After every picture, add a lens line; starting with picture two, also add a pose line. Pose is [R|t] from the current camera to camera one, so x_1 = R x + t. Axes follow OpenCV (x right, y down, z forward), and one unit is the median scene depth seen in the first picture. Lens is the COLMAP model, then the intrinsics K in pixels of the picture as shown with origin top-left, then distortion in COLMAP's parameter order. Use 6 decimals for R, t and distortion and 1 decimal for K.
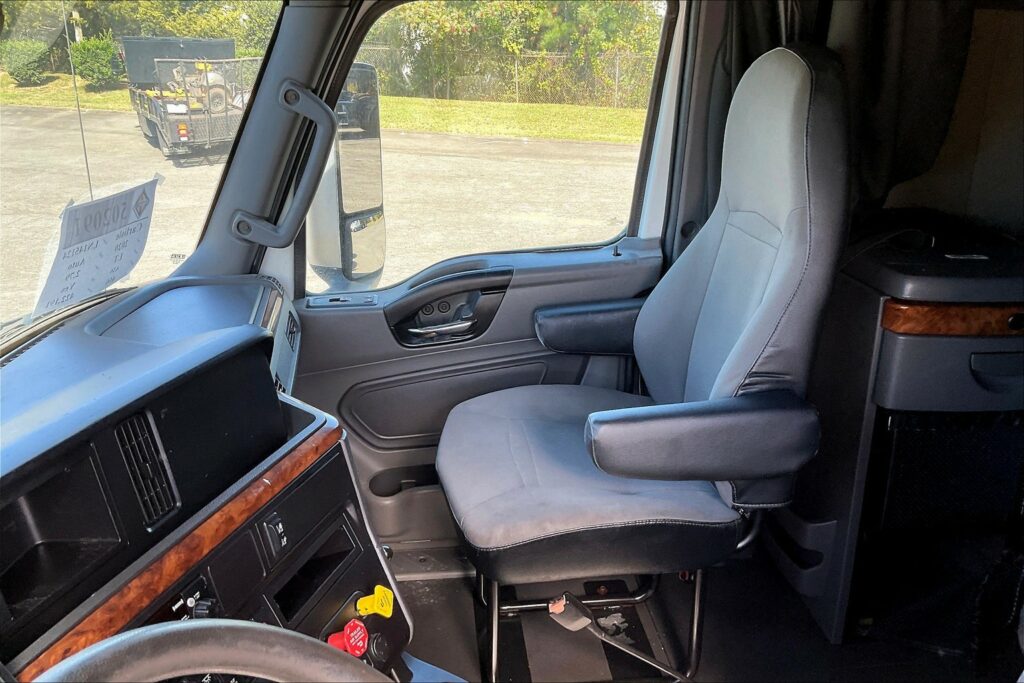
lens RADIAL K [[830.6, 0, 512.0], [0, 830.6, 341.5], [0, 0, 1]] dist [0.126081, -0.240761]
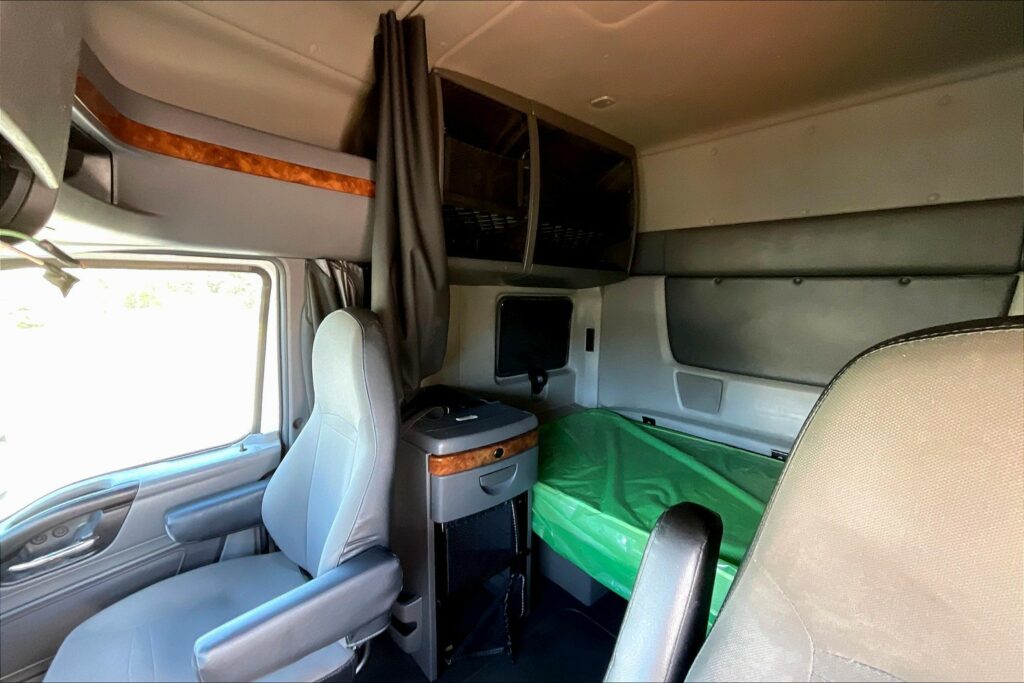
lens RADIAL K [[416.4, 0, 512.0], [0, 416.4, 341.5], [0, 0, 1]] dist [-0.007995, -0.000071]
pose [[0.803291, -0.058611, 0.592695, 0.094173], [0.188012, 0.969216, -0.158971, -0.092277], [-0.565132, 0.239134, 0.789582, 0.193110]]
